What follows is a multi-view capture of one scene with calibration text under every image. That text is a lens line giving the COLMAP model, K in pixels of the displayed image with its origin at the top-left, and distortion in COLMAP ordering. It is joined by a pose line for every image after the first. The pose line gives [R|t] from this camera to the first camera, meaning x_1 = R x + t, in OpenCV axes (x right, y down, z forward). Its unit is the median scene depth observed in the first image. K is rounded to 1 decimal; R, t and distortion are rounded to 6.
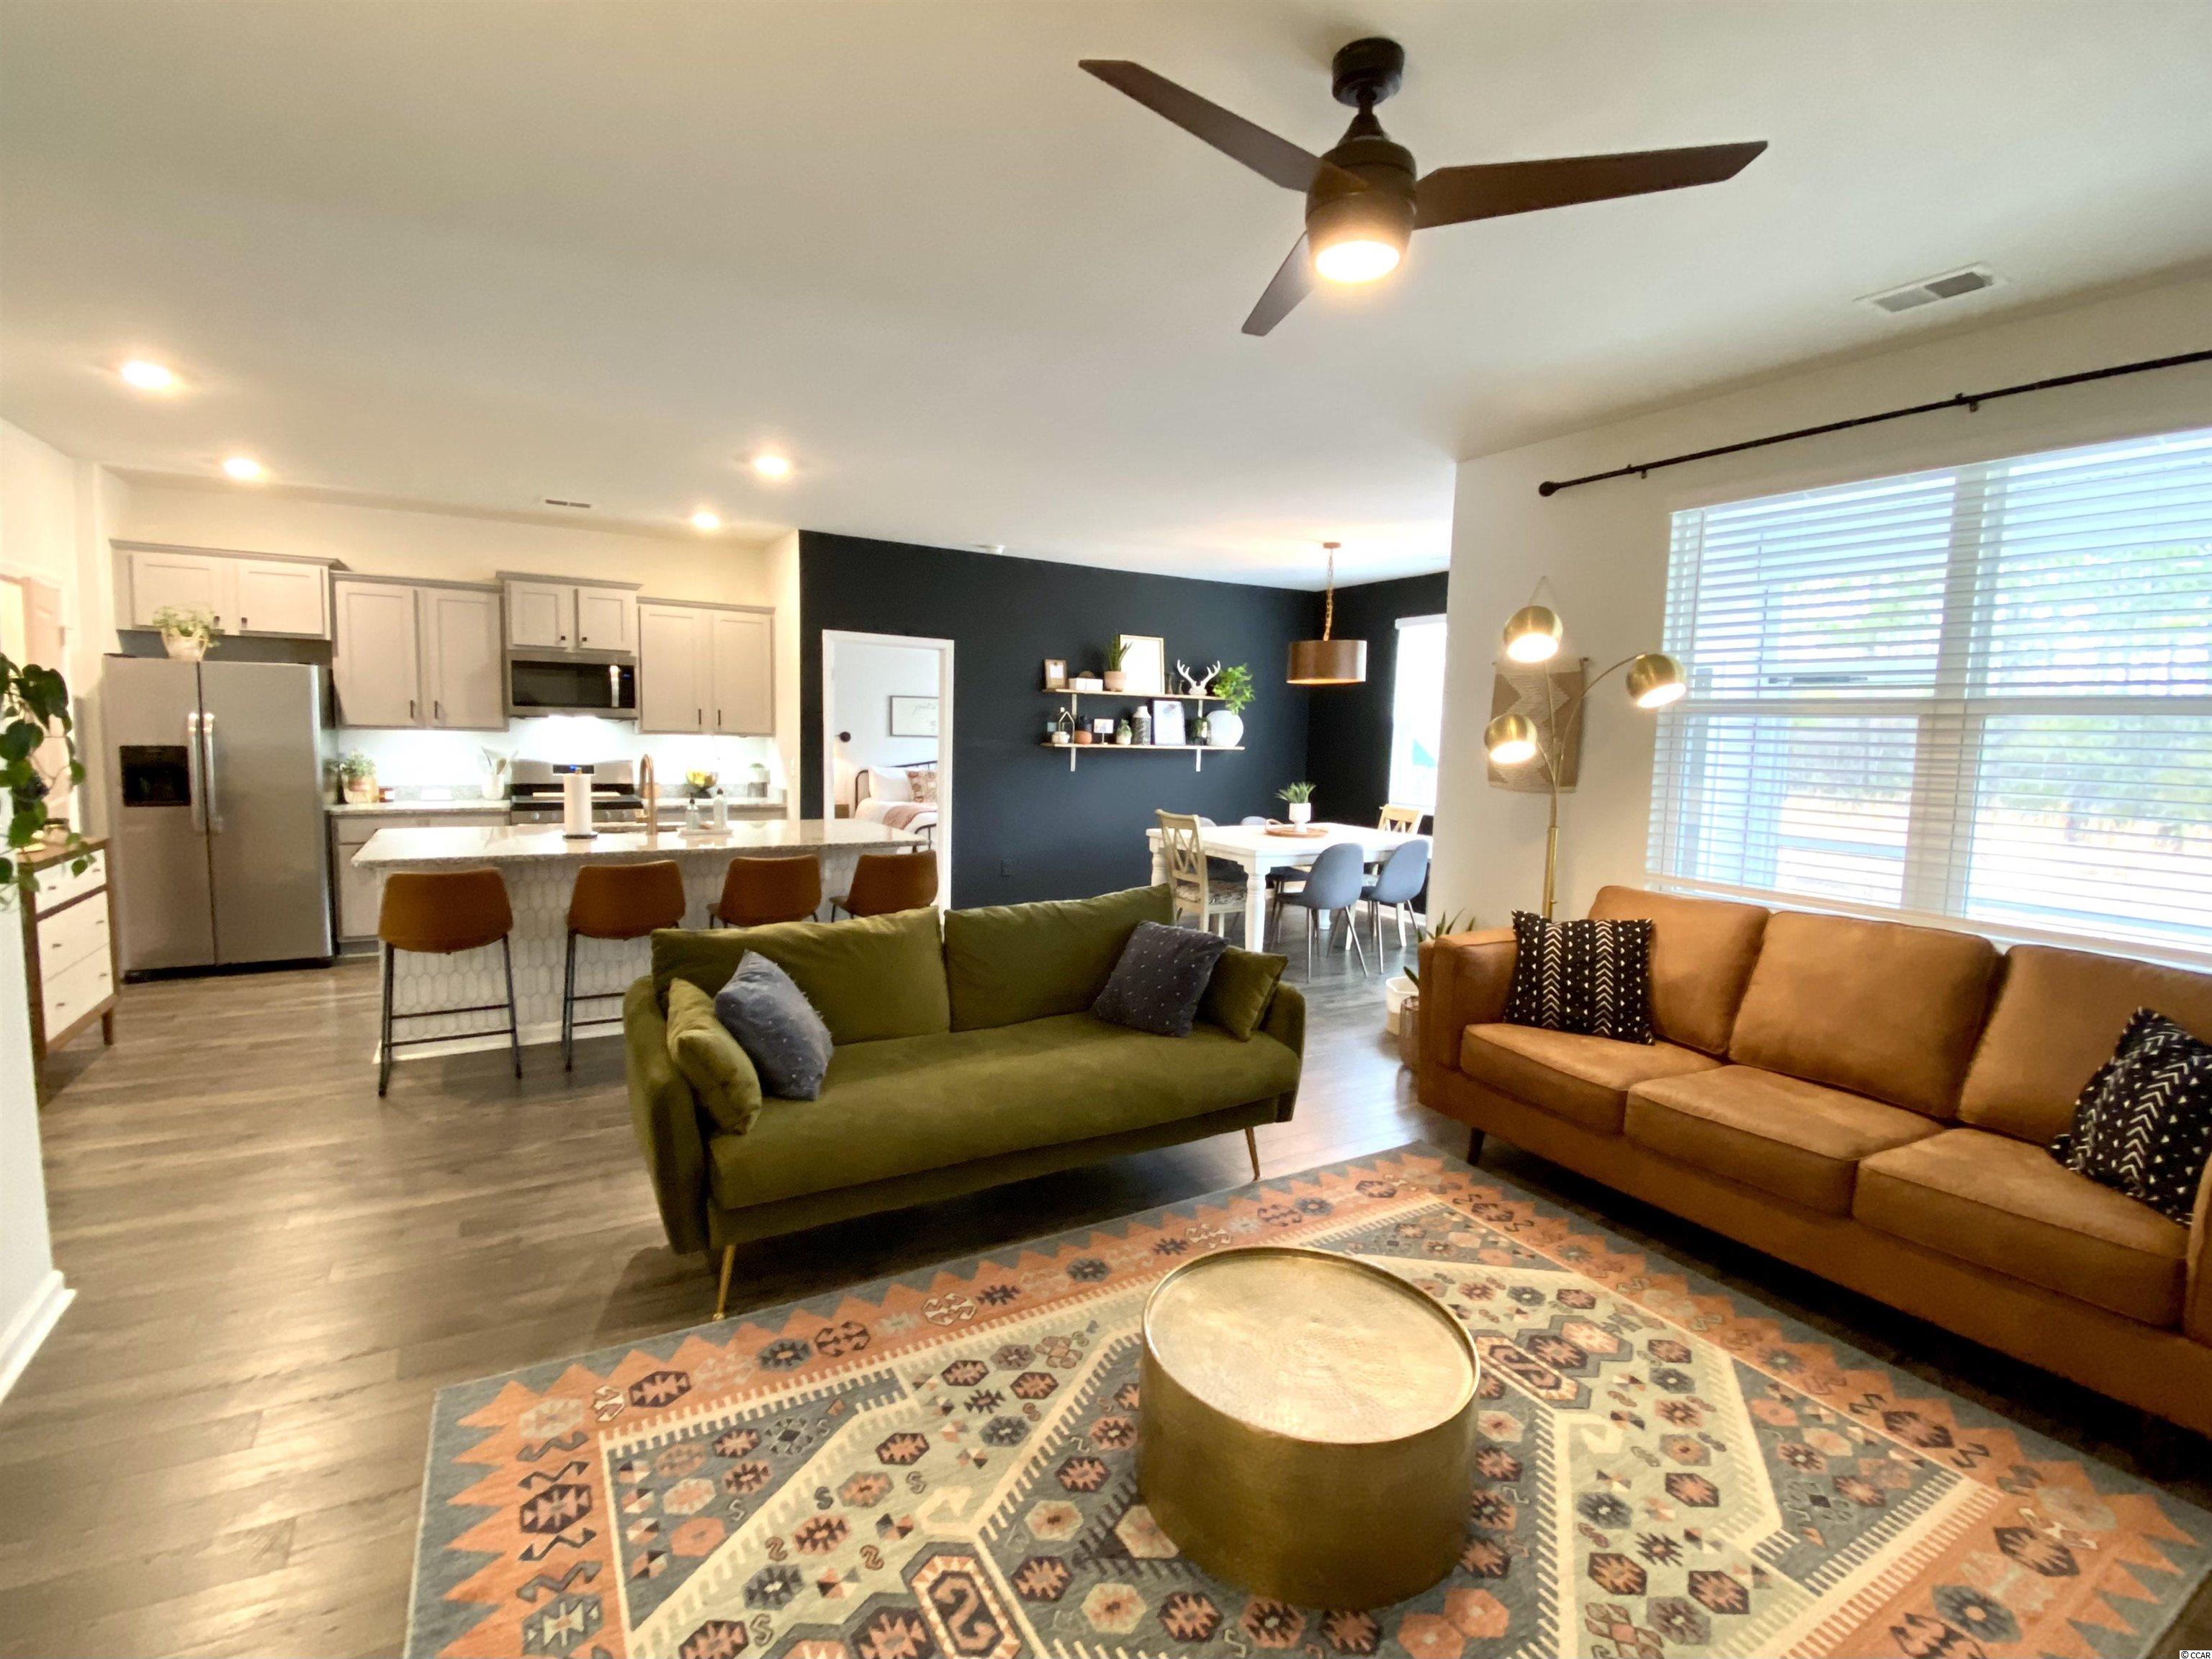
lens RADIAL K [[981.7, 0, 1106.0], [0, 981.7, 829.5], [0, 0, 1]] dist [-0.032658, -0.000727]
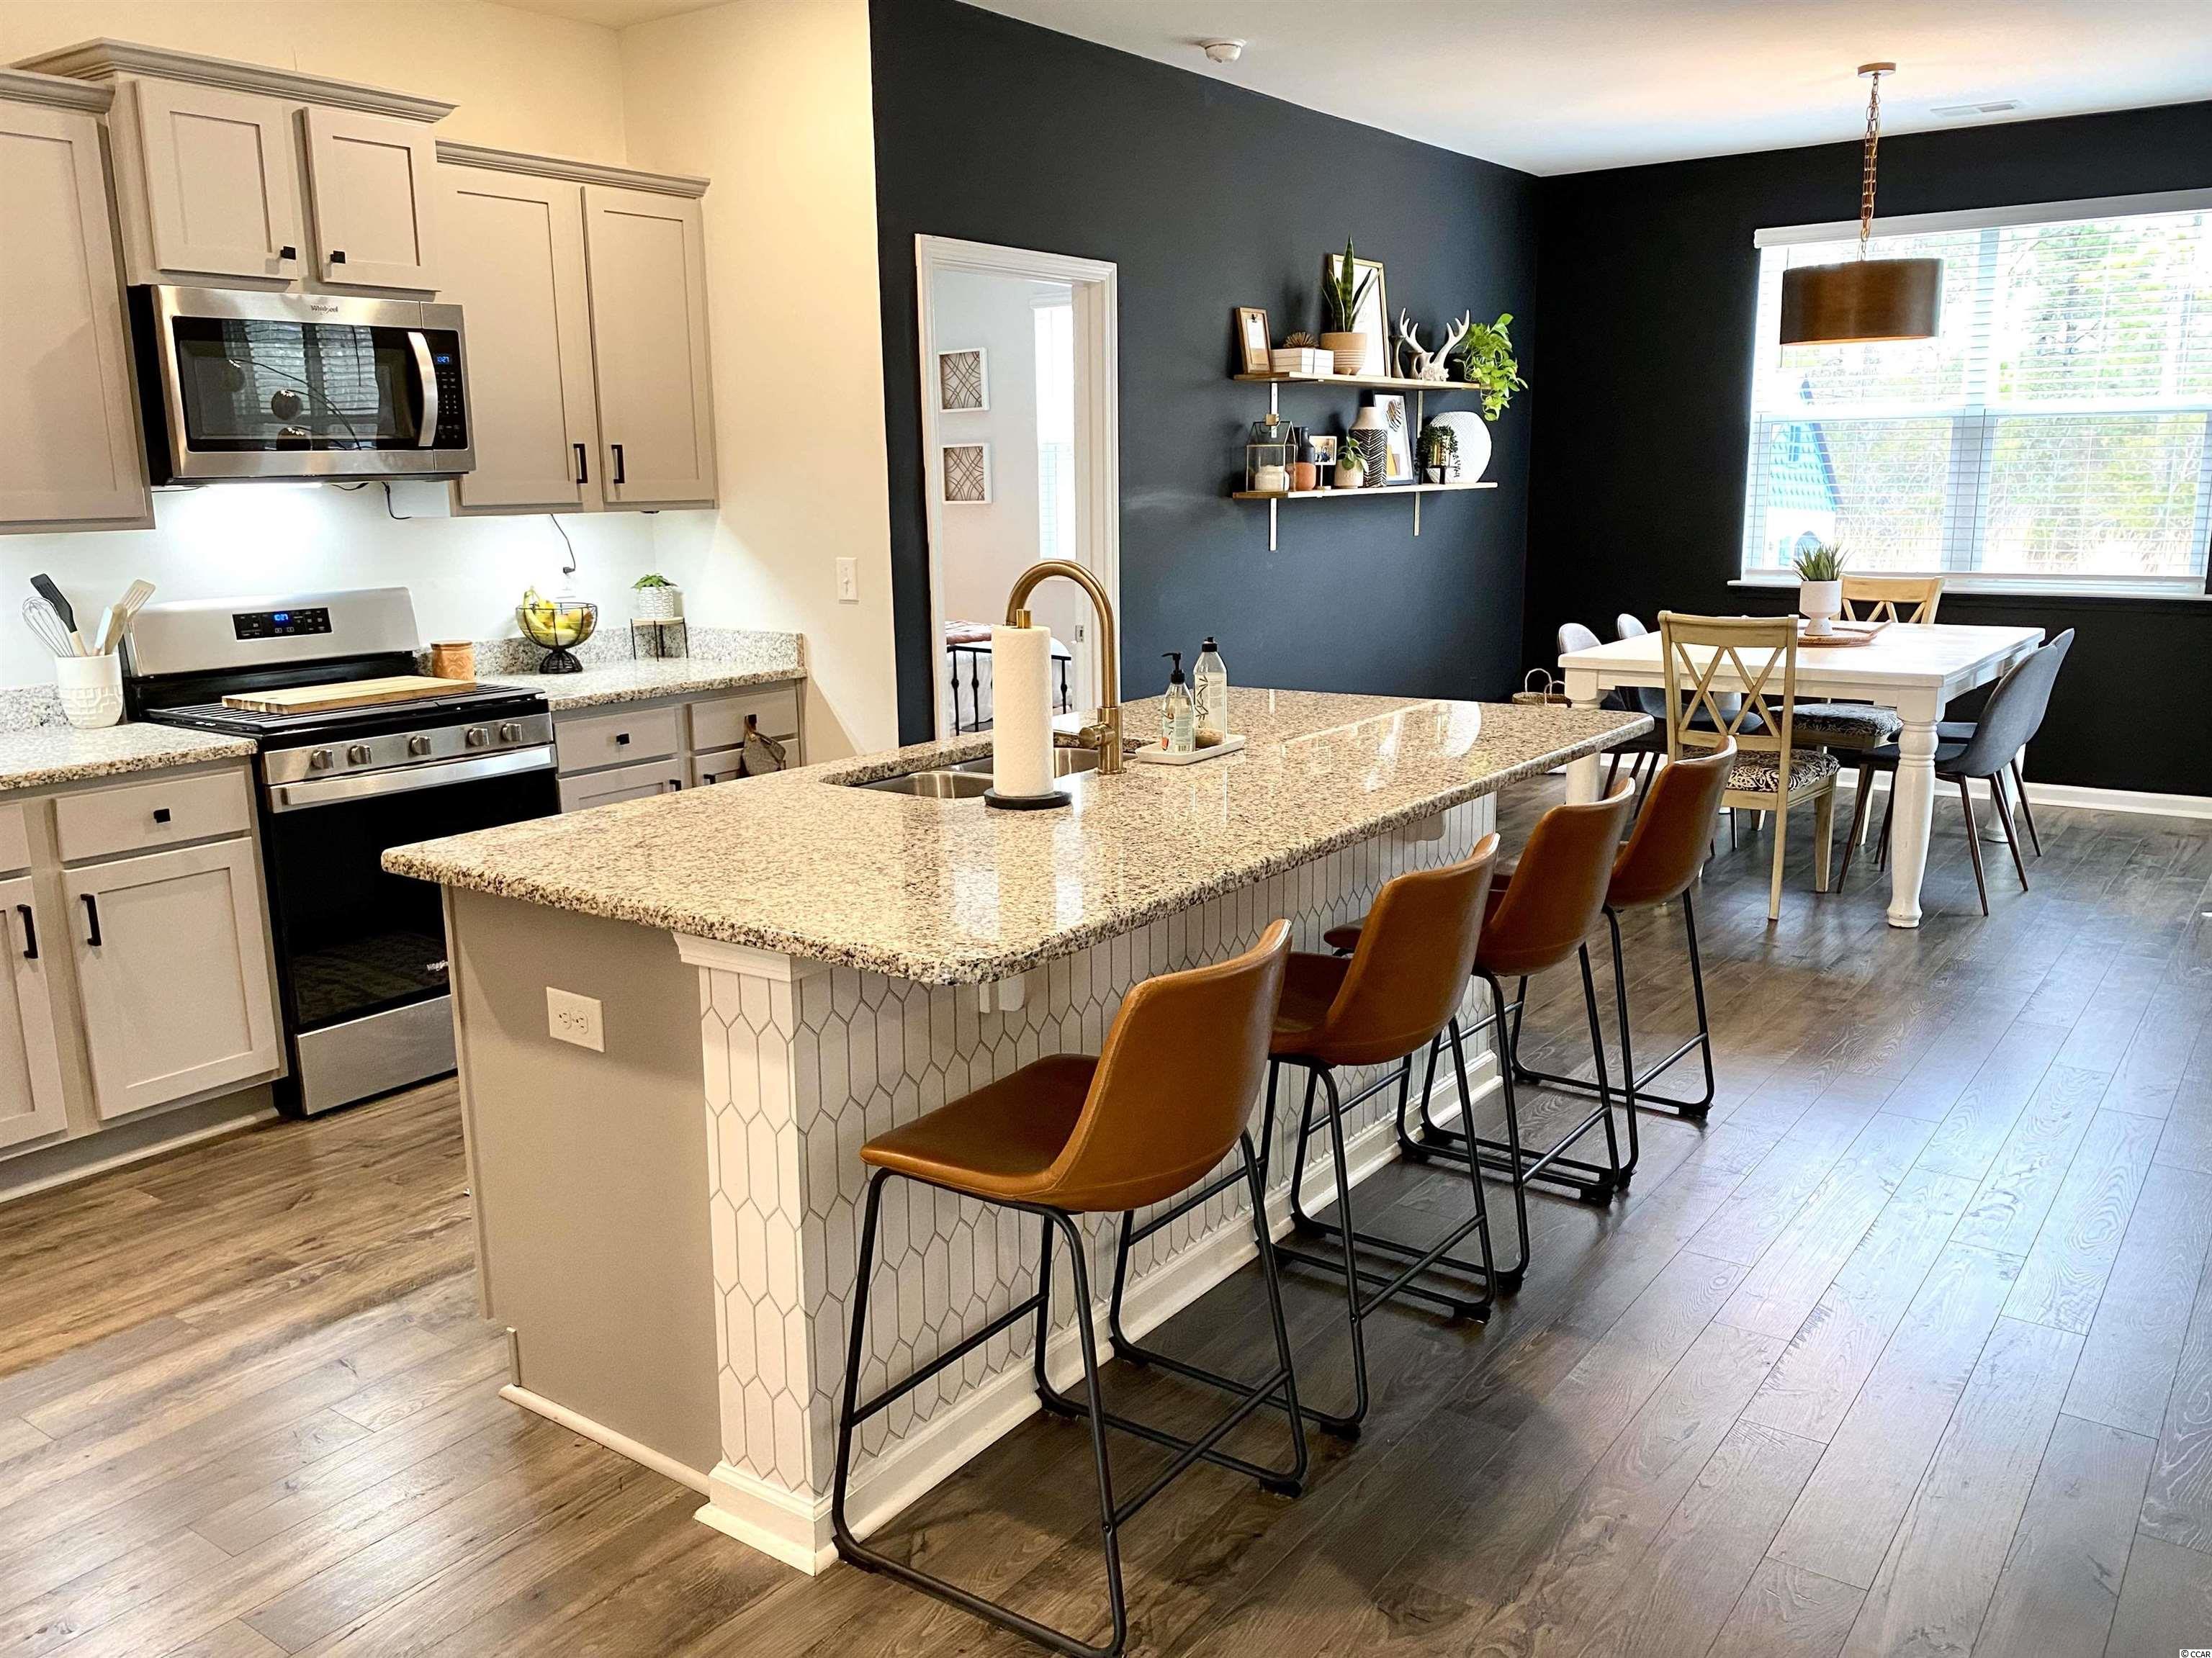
lens RADIAL K [[1761.5, 0, 1109.4], [0, 1761.5, 869.0], [0, 0, 1]] dist [-0.060566, 0.064130]
pose [[0.930661, -0.123006, 0.344586, -0.465896], [0.079420, 0.987254, 0.137921, -0.034051], [-0.357159, -0.100990, 0.928568, 0.245871]]
